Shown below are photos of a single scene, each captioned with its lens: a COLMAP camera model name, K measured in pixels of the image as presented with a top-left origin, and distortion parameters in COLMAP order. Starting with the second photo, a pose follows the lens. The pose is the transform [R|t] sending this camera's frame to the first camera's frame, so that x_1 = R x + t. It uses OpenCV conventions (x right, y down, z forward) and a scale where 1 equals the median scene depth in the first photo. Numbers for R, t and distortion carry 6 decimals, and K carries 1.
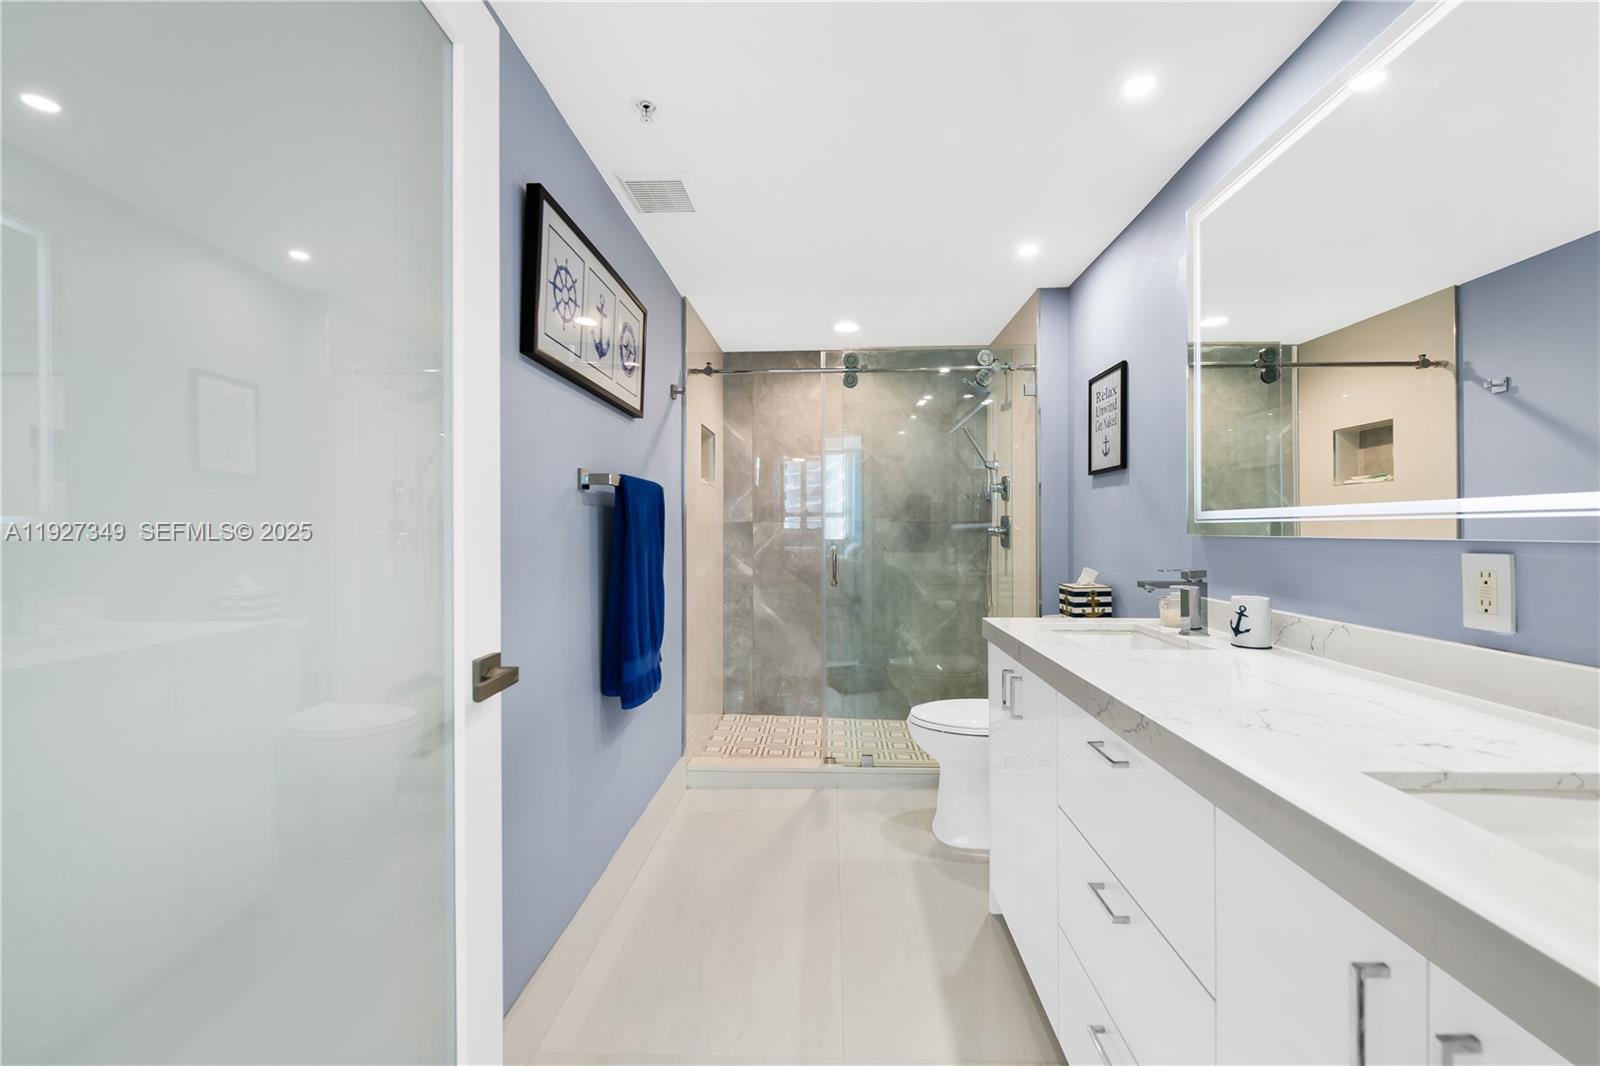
lens RADIAL K [[659.3, 0, 793.4], [0, 659.3, 533.2], [0, 0, 1]] dist [0.012733, -0.005067]
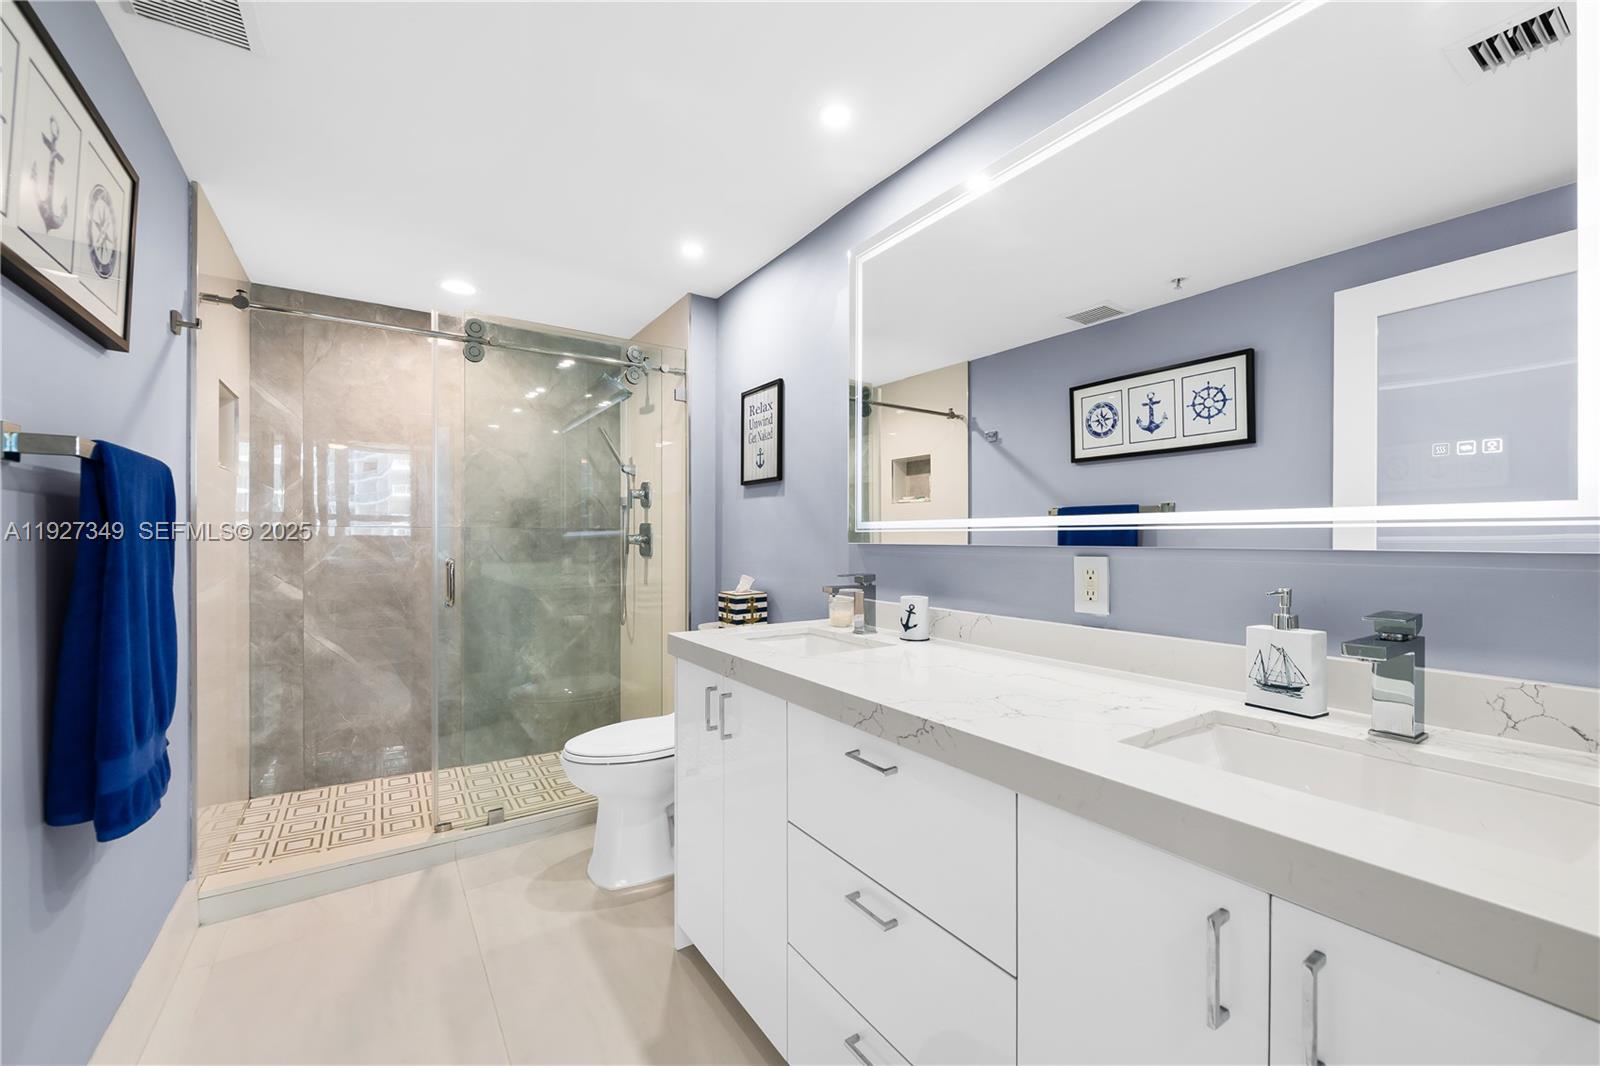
lens RADIAL K [[659.3, 0, 814.2], [0, 659.3, 543.6], [0, 0, 1]] dist [0.012733, -0.005067]
pose [[0.793801, -0.001888, 0.608175, -0.084712], [-0.000118, 0.999995, 0.003257, 0.000135], [-0.608178, -0.002657, 0.793796, 0.109533]]
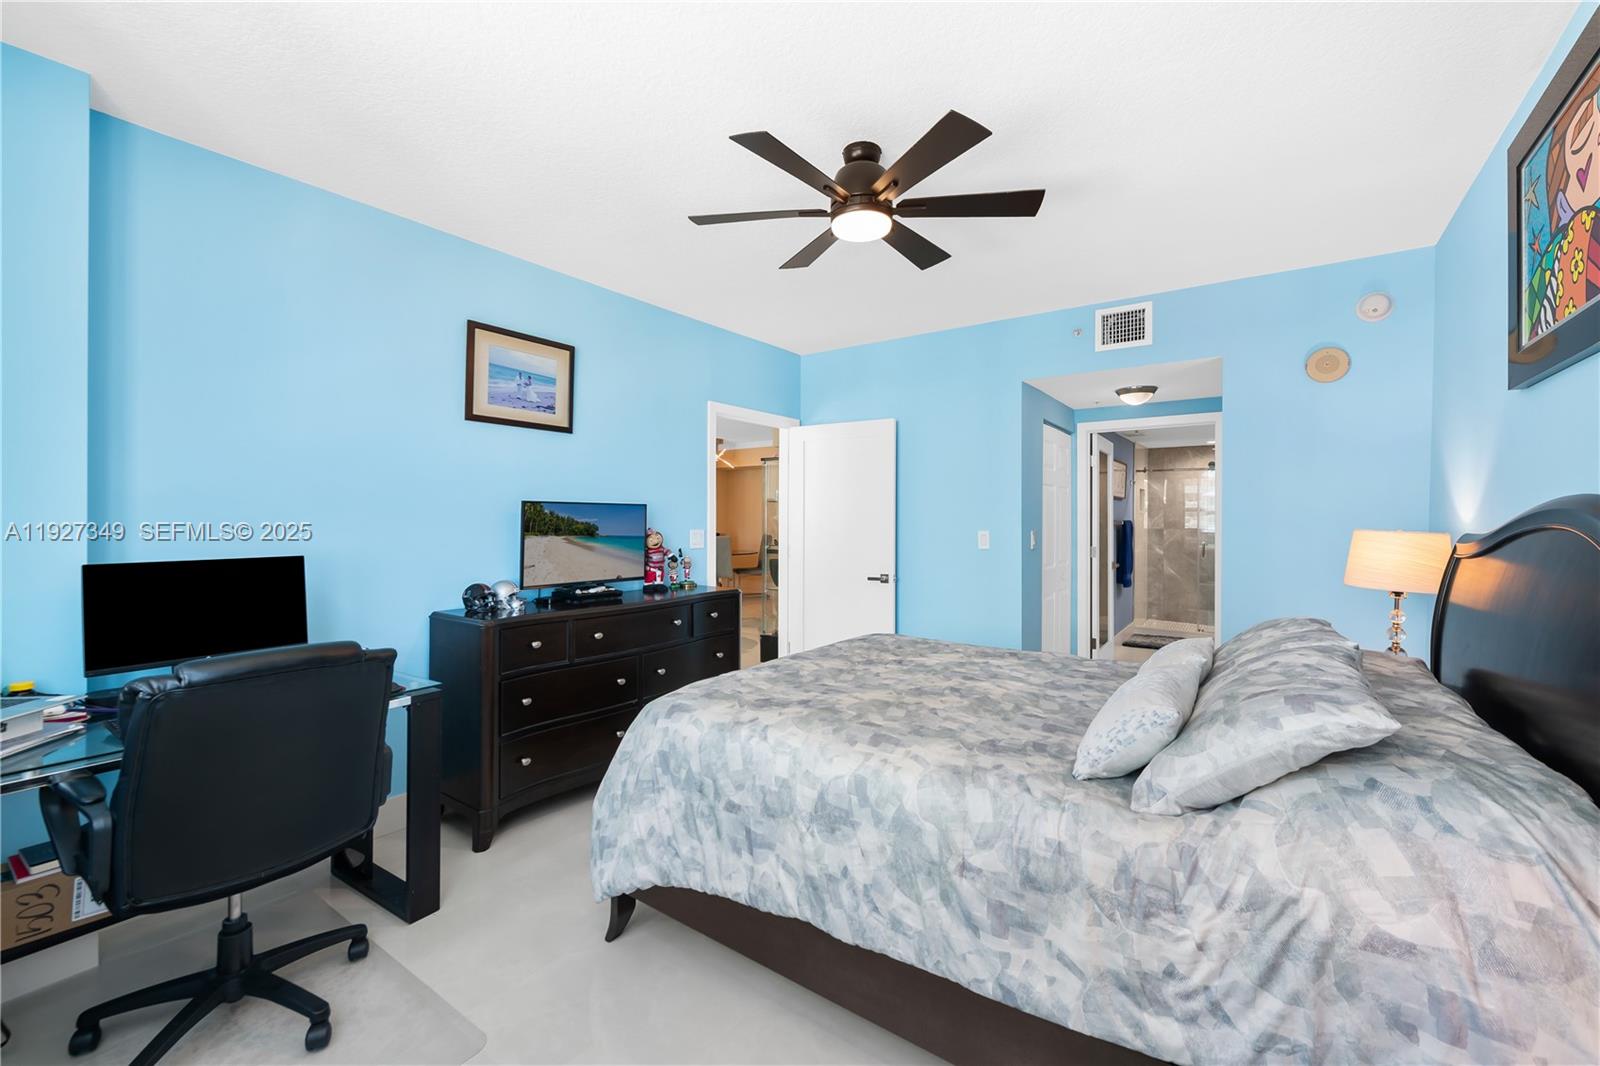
lens RADIAL K [[659.3, 0, 800.3], [0, 659.3, 541.5], [0, 0, 1]] dist [0.012733, -0.005067]
pose [[0.852552, 0.006695, -0.522600, 0.075759], [0.005788, 0.999736, 0.022249, -0.043632], [0.522611, -0.021994, 0.852288, -2.011829]]
